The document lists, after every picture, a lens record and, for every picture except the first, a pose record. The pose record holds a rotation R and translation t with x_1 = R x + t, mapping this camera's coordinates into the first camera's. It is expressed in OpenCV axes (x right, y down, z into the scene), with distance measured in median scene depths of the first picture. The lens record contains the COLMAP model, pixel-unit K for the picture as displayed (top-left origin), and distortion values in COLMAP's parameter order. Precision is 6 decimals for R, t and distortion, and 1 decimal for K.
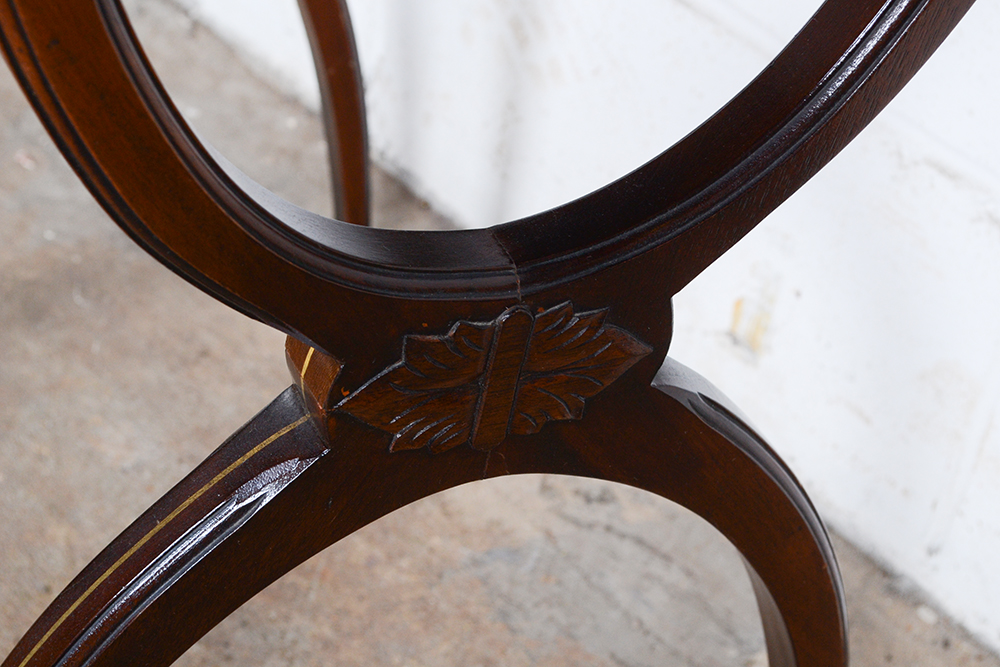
lens RADIAL K [[2235.7, 0, 495.7], [0, 2235.7, 340.0], [0, 0, 1]] dist [0.029563, 0.000000]
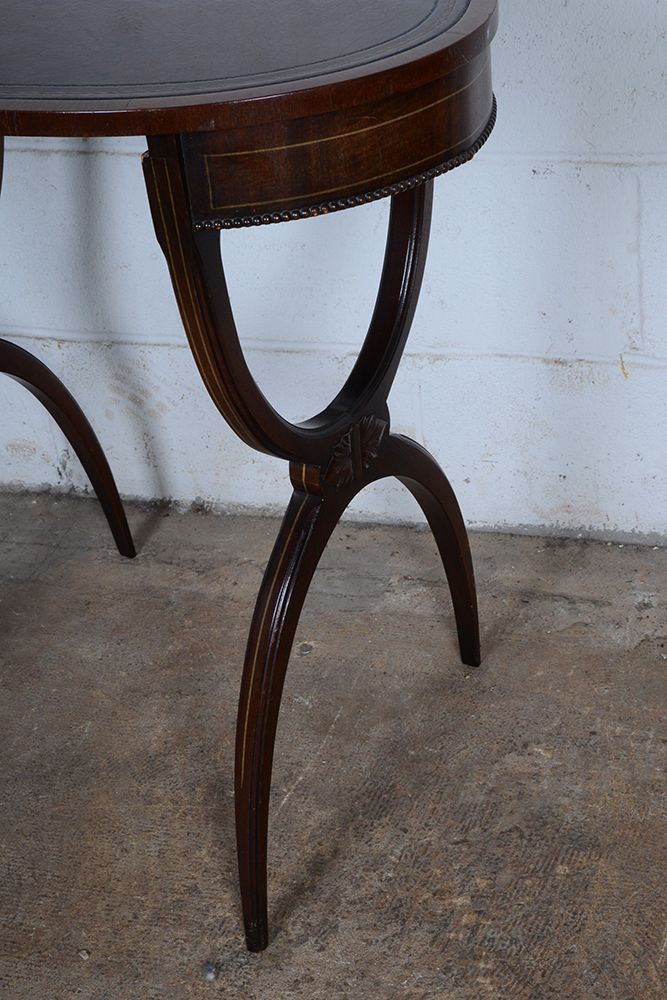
lens RADIAL K [[1570.5, 0, 328.3], [0, 1570.5, 507.3], [0, 0, 1]] dist [-0.026345, 0.000000]
pose [[0.820777, -0.486376, 0.299607, -0.362894], [0.503931, 0.863483, 0.021235, 0.011284], [-0.269034, 0.133552, 0.953826, -0.494210]]
